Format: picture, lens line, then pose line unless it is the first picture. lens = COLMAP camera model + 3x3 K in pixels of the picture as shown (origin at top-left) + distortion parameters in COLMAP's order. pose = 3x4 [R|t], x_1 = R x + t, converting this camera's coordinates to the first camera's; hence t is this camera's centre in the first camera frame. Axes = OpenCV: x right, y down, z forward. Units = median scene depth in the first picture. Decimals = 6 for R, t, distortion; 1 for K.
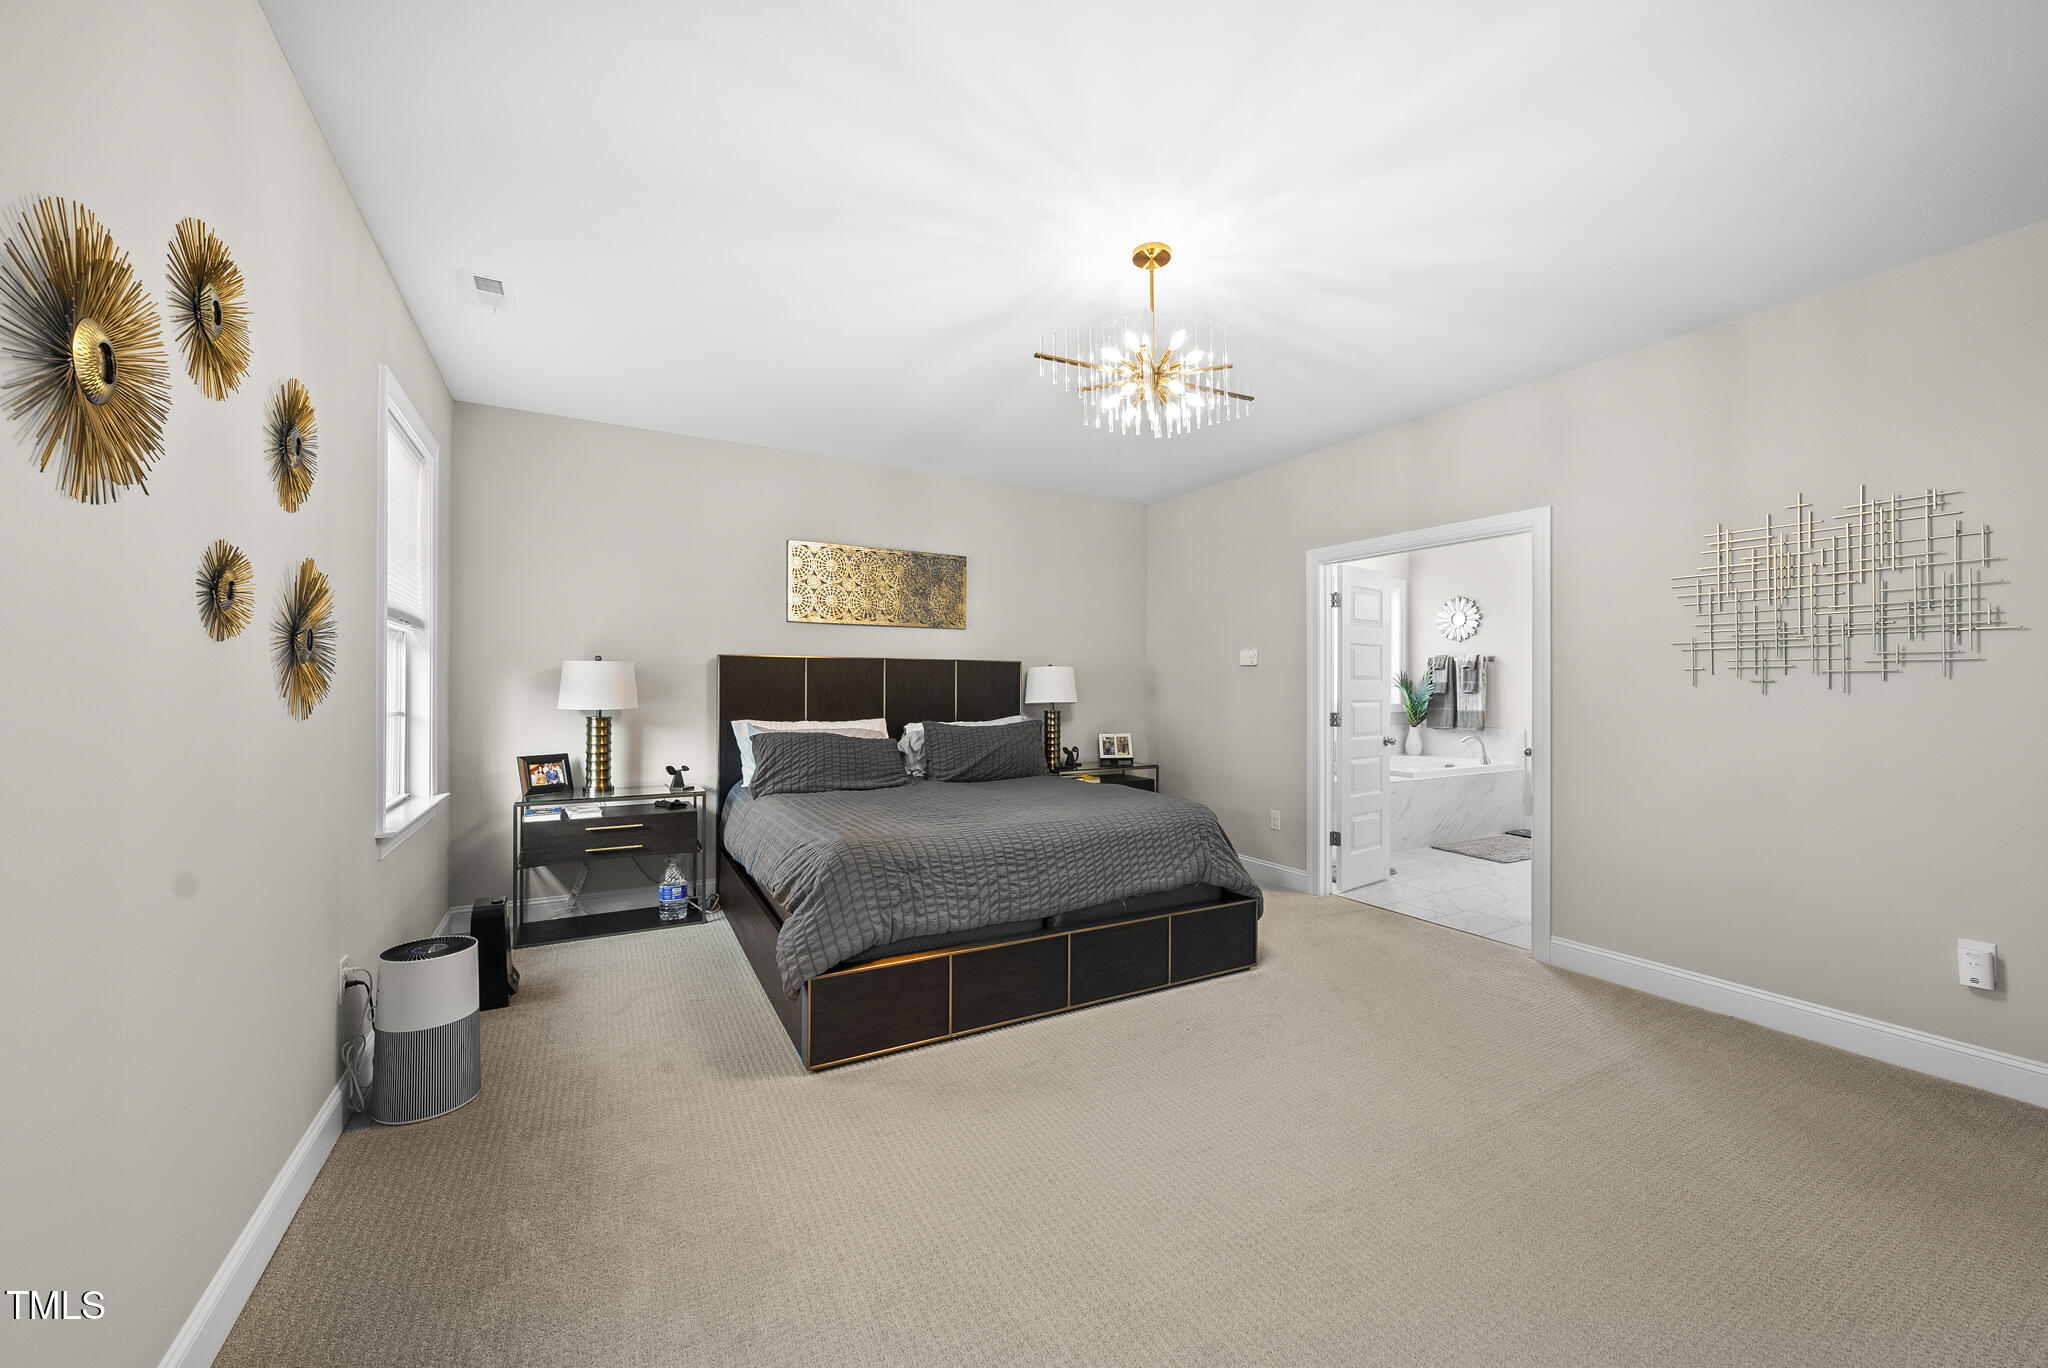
lens RADIAL K [[773.7, 0, 1023.5], [0, 773.7, 683.1], [0, 0, 1]] dist [0.000251, 0.000149]
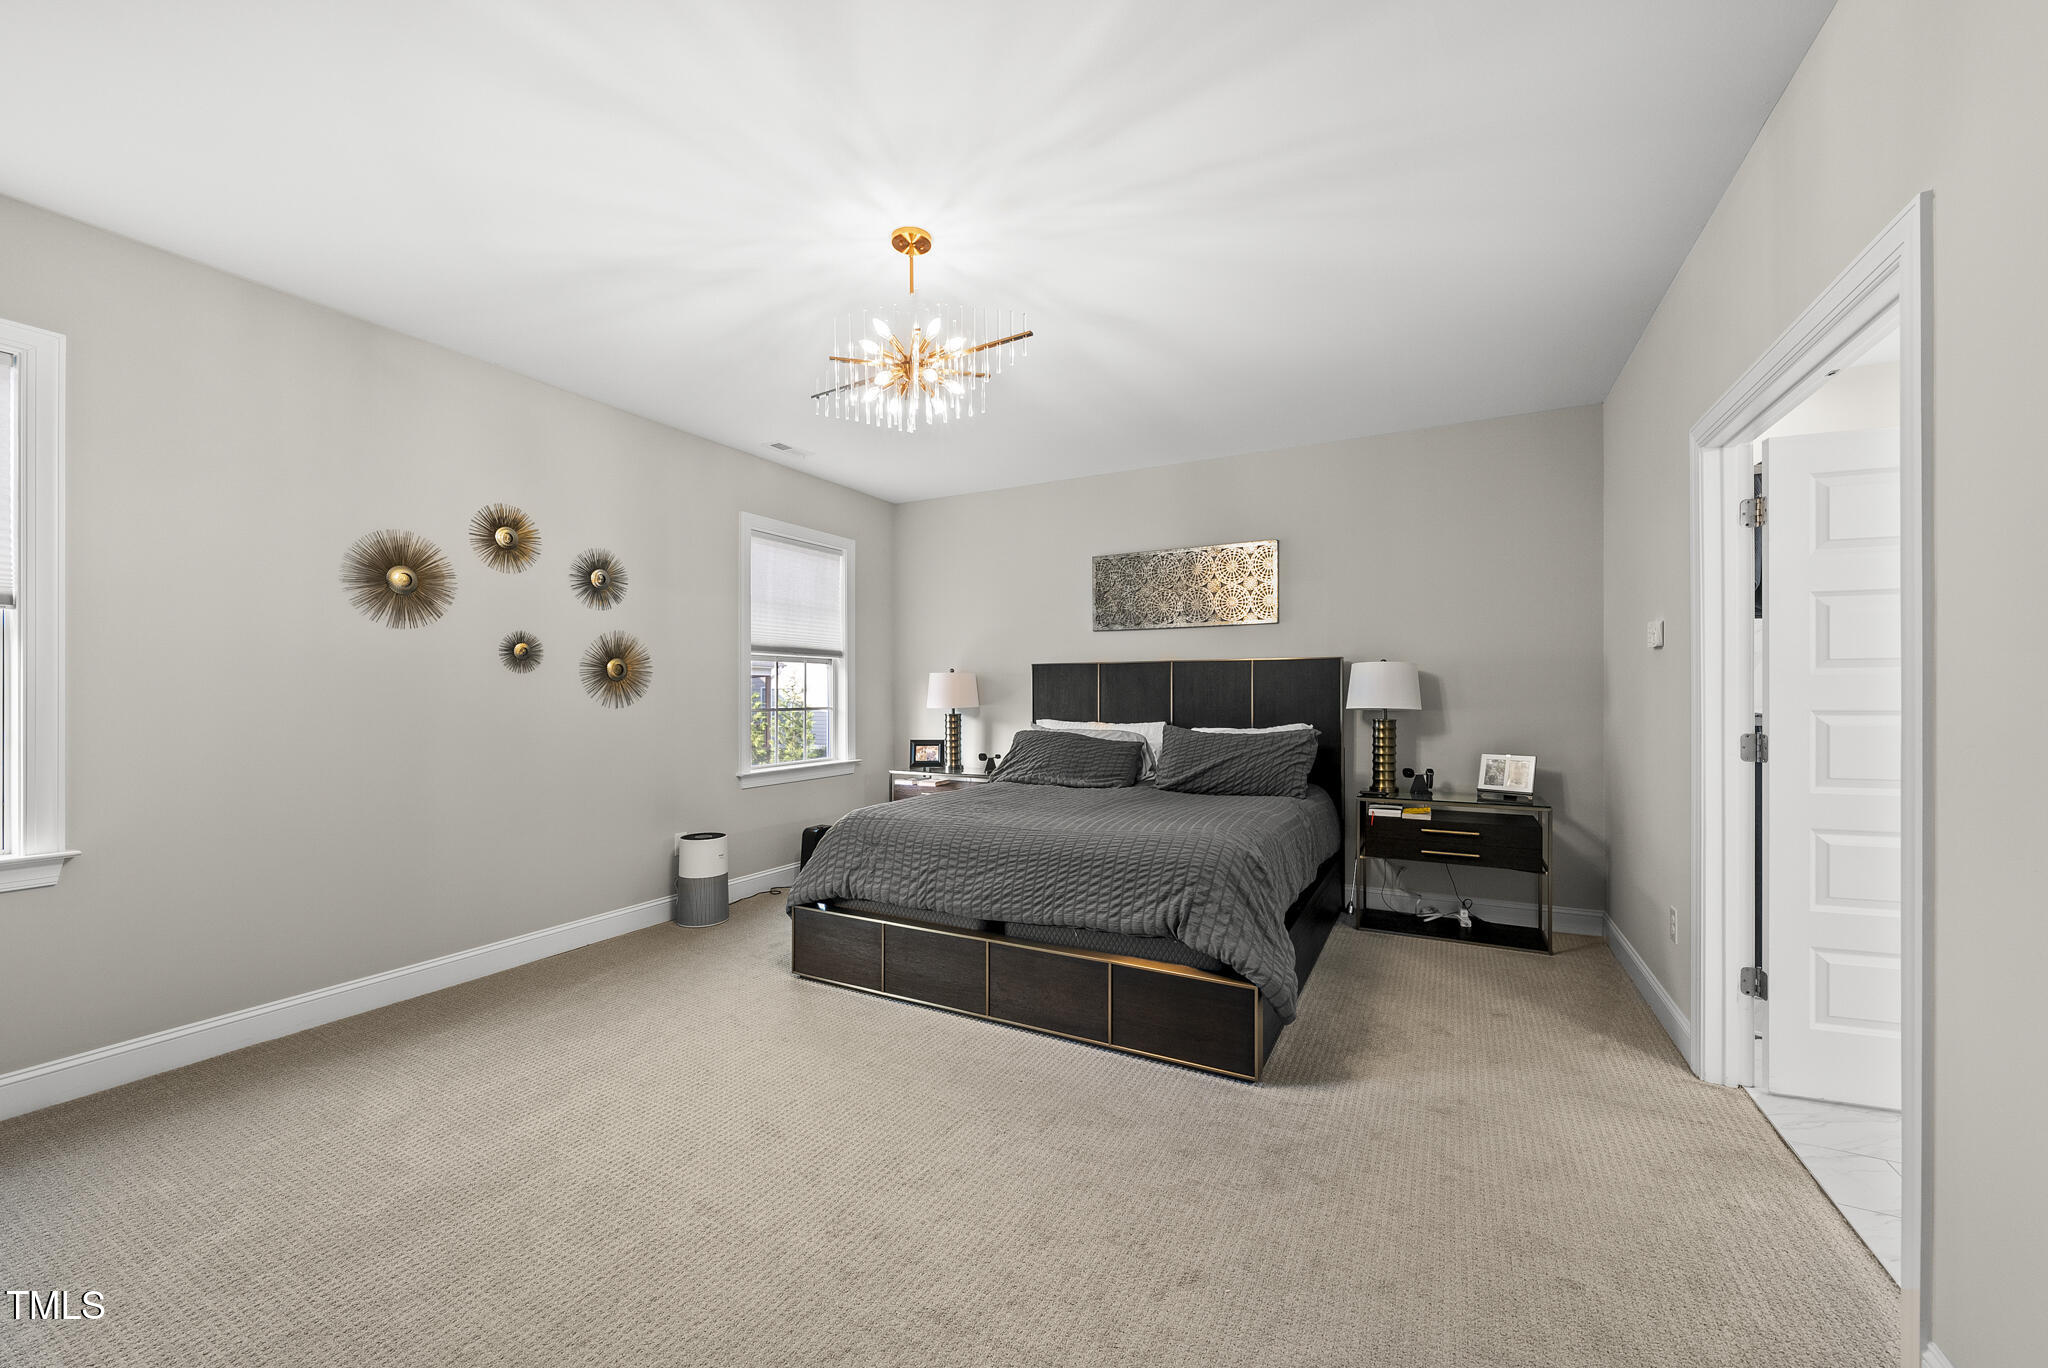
lens RADIAL K [[773.7, 0, 1018.0], [0, 773.7, 695.5], [0, 0, 1]] dist [0.000251, 0.000149]
pose [[0.536042, -0.000755, -0.844191, 0.617230], [0.010281, 0.999931, 0.005634, 0.004857], [0.844129, -0.011699, 0.536013, 0.347097]]
